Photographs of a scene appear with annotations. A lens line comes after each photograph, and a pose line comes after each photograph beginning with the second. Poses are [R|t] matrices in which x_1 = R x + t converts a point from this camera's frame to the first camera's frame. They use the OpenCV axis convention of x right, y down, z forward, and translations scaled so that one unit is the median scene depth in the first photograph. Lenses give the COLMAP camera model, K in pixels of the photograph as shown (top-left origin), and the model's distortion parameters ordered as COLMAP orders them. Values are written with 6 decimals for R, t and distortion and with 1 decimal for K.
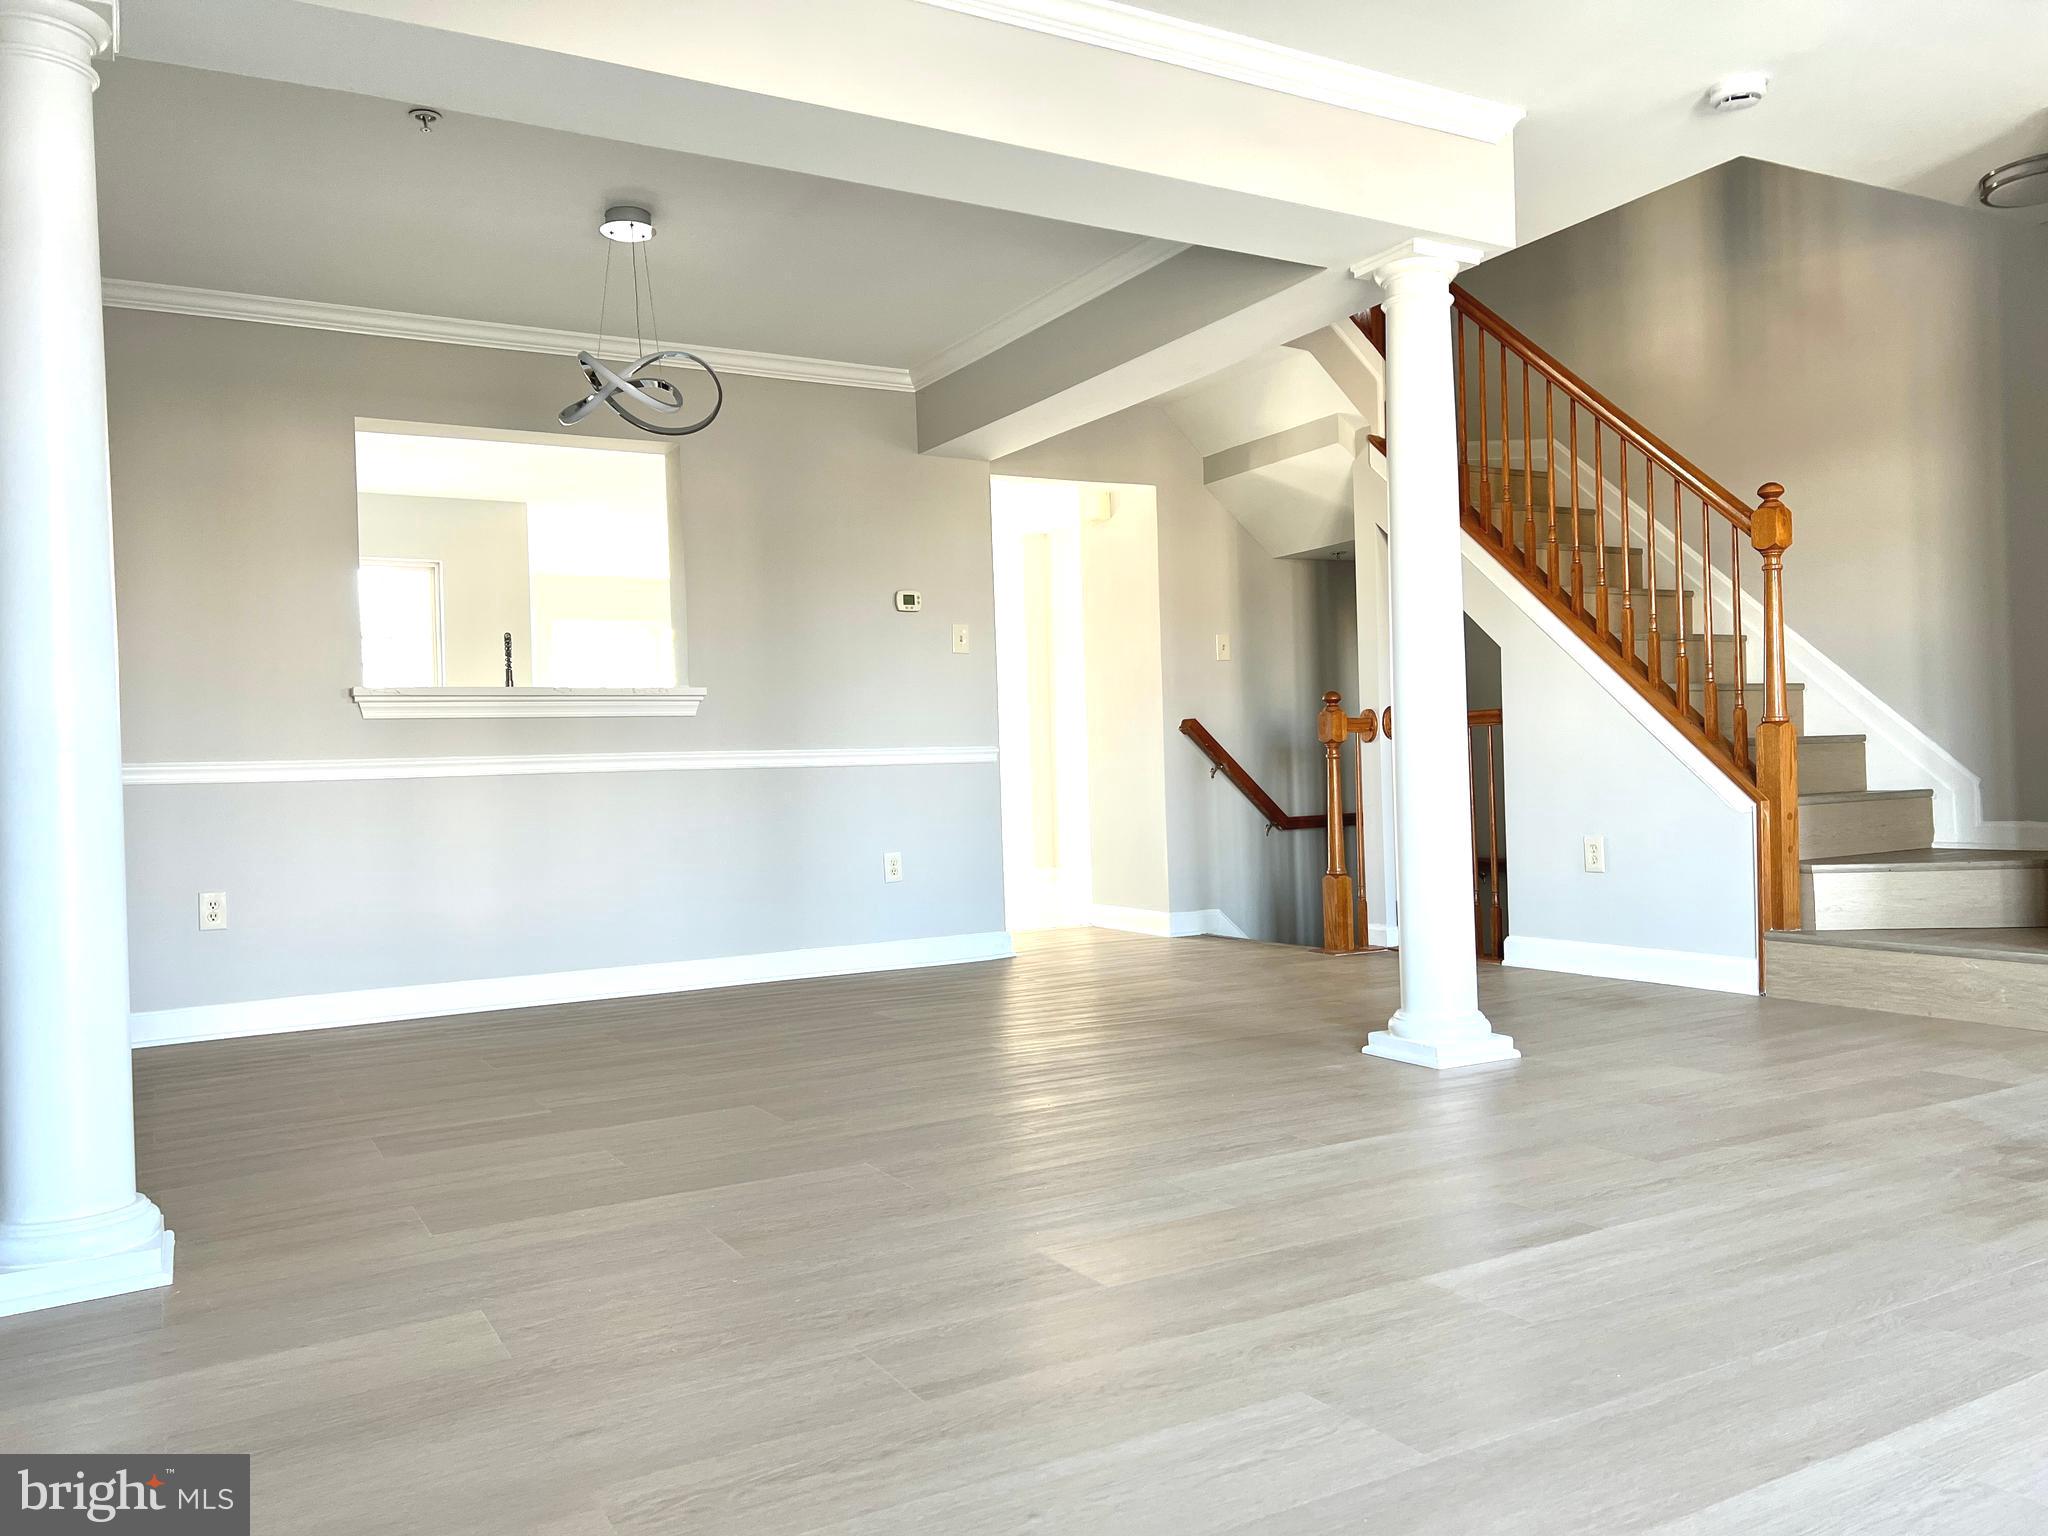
lens RADIAL K [[1527.9, 0, 1011.0], [0, 1527.9, 752.1], [0, 0, 1]] dist [0.048734, -0.068787]
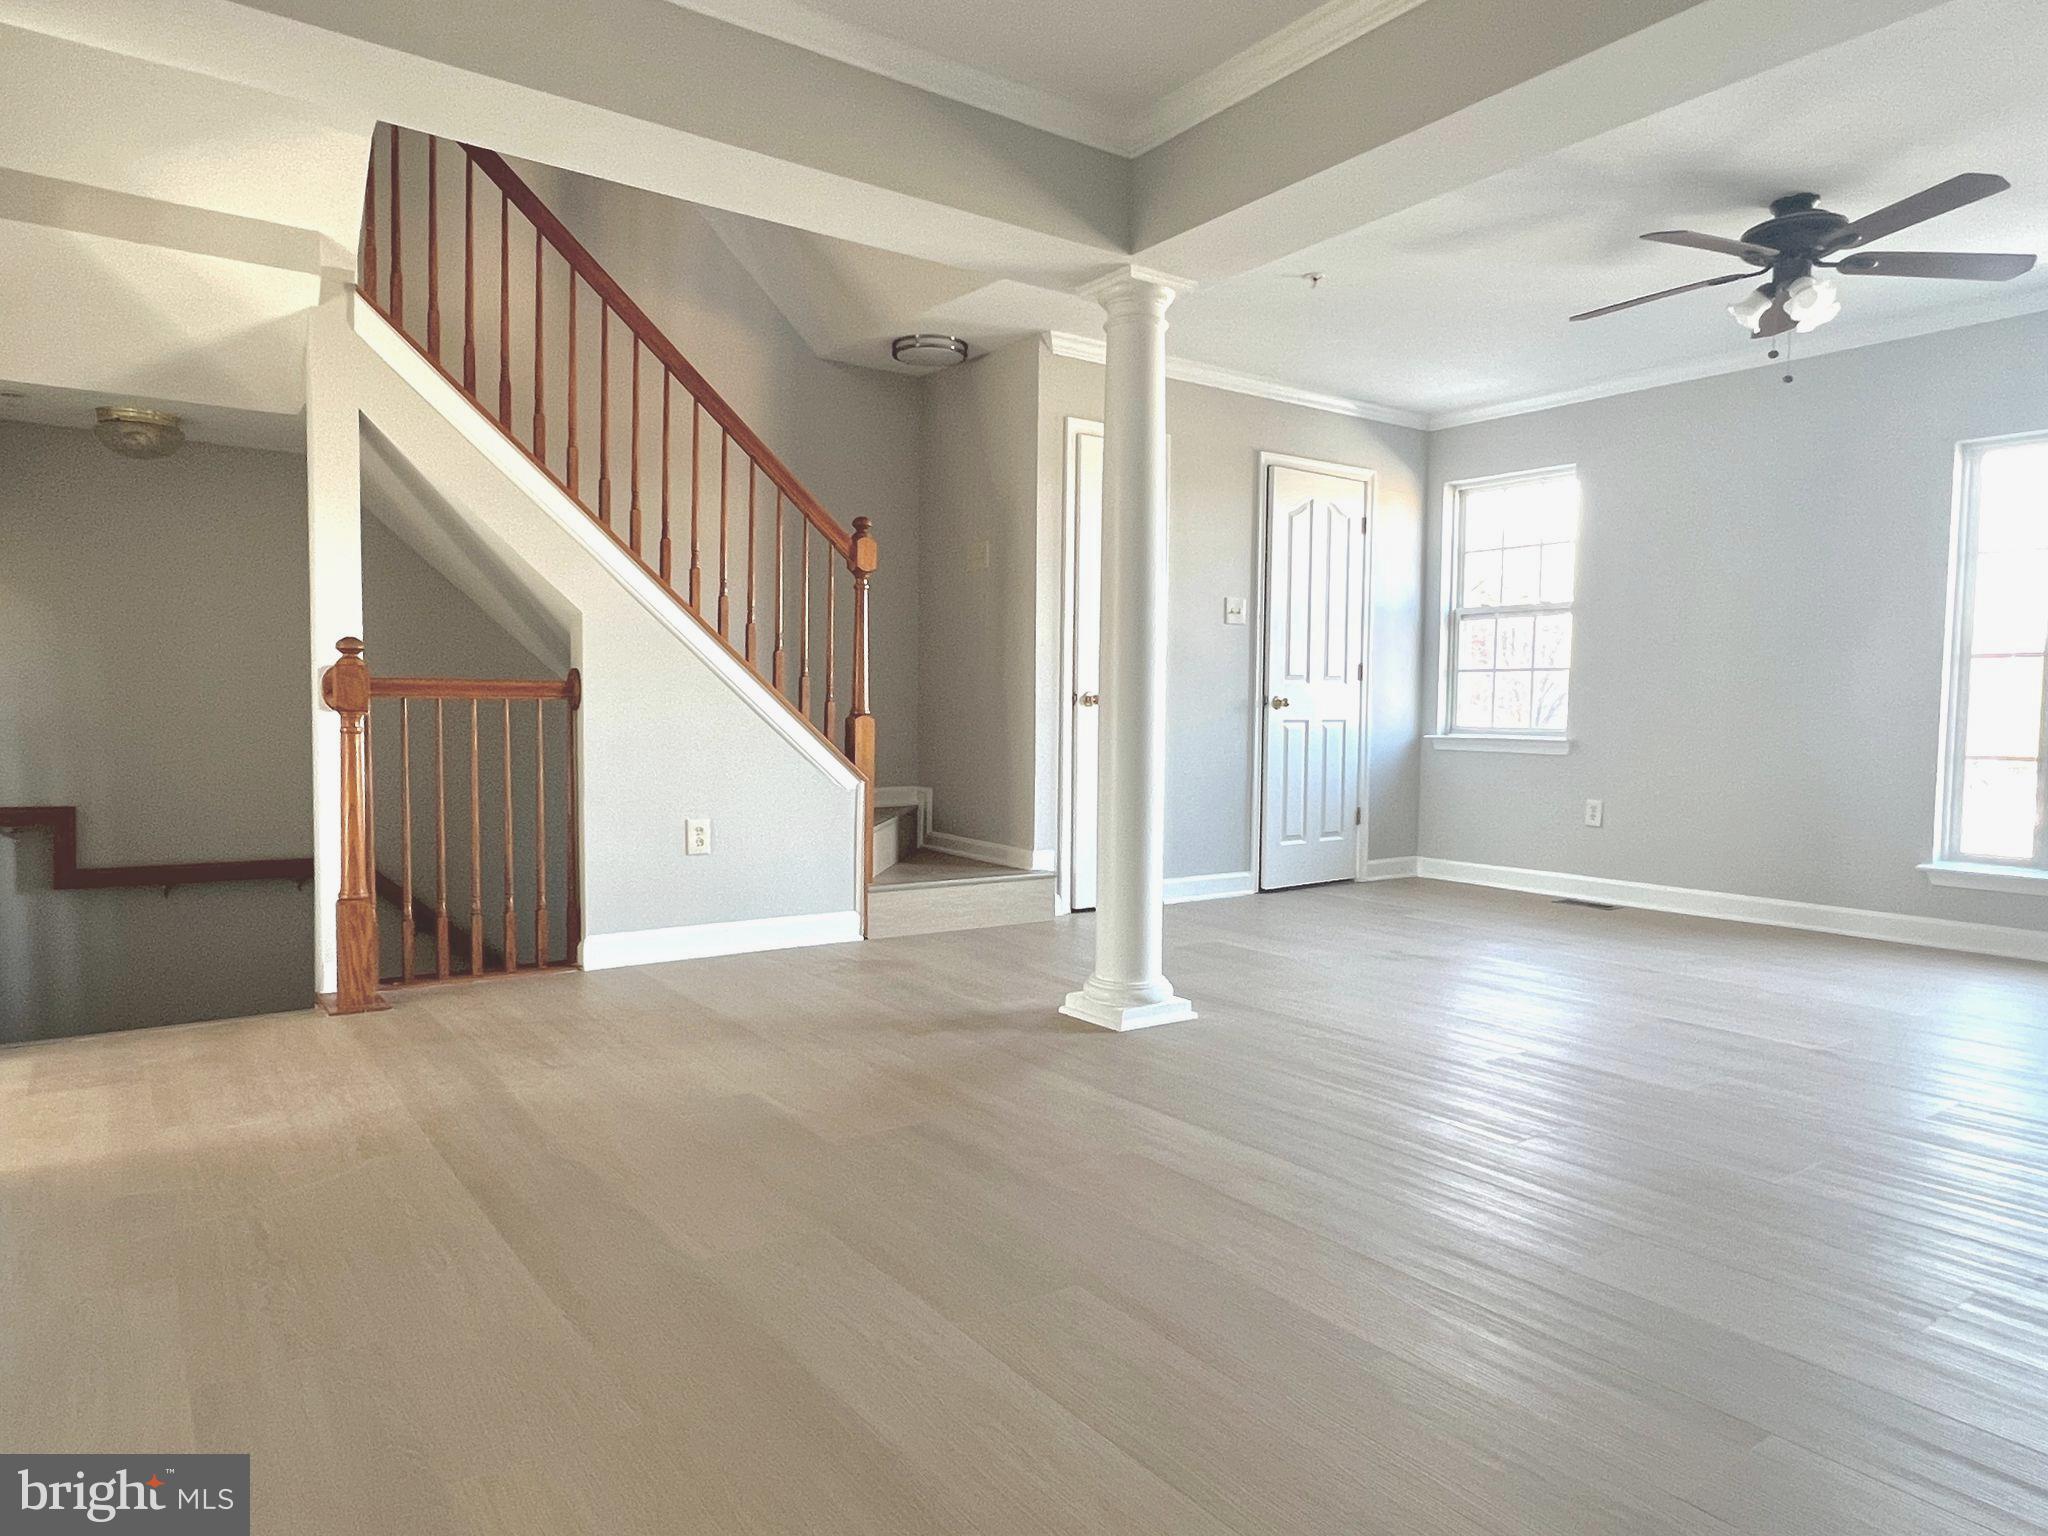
lens RADIAL K [[1301.4, 0, 1007.8], [0, 1301.4, 786.0], [0, 0, 1]] dist [0.003515, -0.004481]
pose [[-0.127893, 0.005958, 0.991770, -0.536010], [0.004359, 0.999976, -0.005445, 0.042960], [-0.991778, 0.003626, -0.127916, 1.009990]]
